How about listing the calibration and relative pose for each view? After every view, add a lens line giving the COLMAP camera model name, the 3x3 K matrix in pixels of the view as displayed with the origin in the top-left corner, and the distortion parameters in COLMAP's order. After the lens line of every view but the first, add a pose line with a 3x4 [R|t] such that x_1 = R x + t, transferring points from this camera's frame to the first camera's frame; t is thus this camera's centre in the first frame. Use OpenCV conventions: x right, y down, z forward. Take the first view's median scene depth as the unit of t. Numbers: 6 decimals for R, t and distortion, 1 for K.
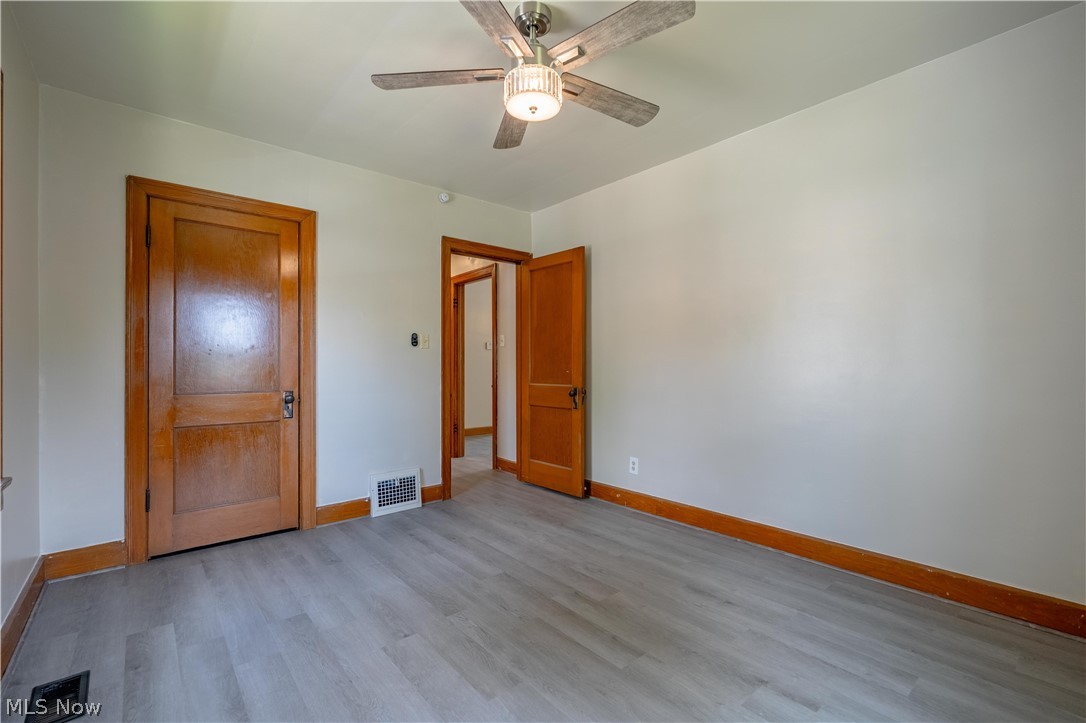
lens RADIAL K [[477.1, 0, 543.0], [0, 477.1, 361.5], [0, 0, 1]] dist [0.002141, 0.000117]
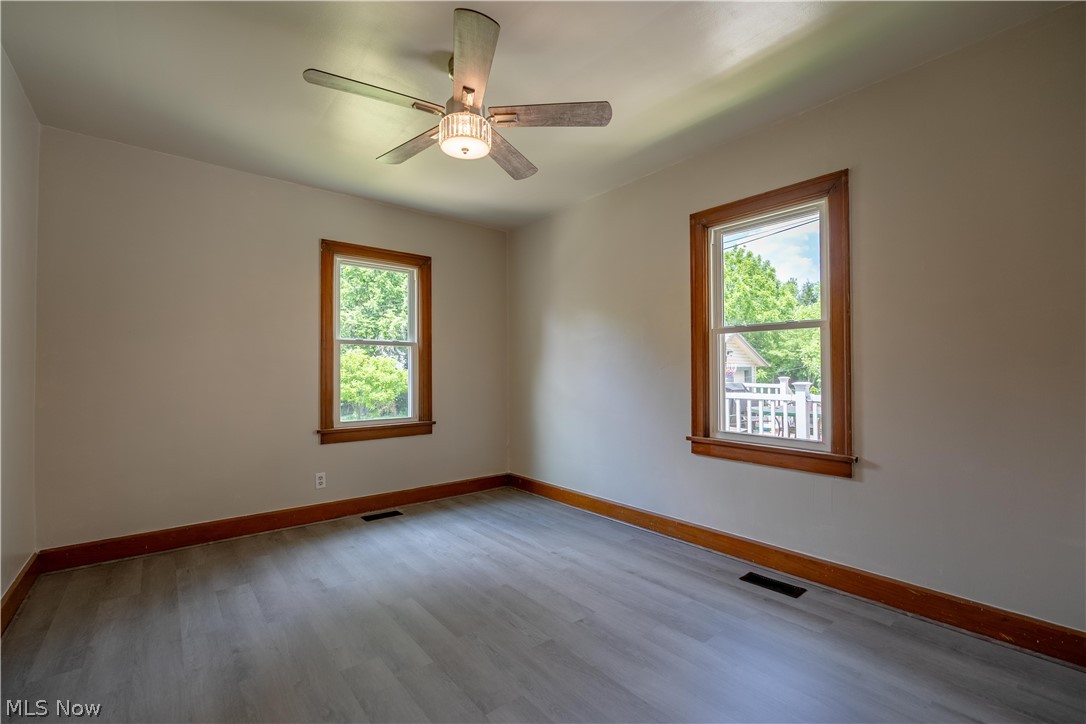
lens RADIAL K [[471.3, 0, 541.4], [0, 471.3, 364.3], [0, 0, 1]] dist [-0.002307, -0.000285]
pose [[-0.999670, 0.006856, 0.024768, -0.236565], [0.006242, 0.999673, -0.024786, 0.001655], [-0.024930, -0.024623, -0.999386, 2.220548]]
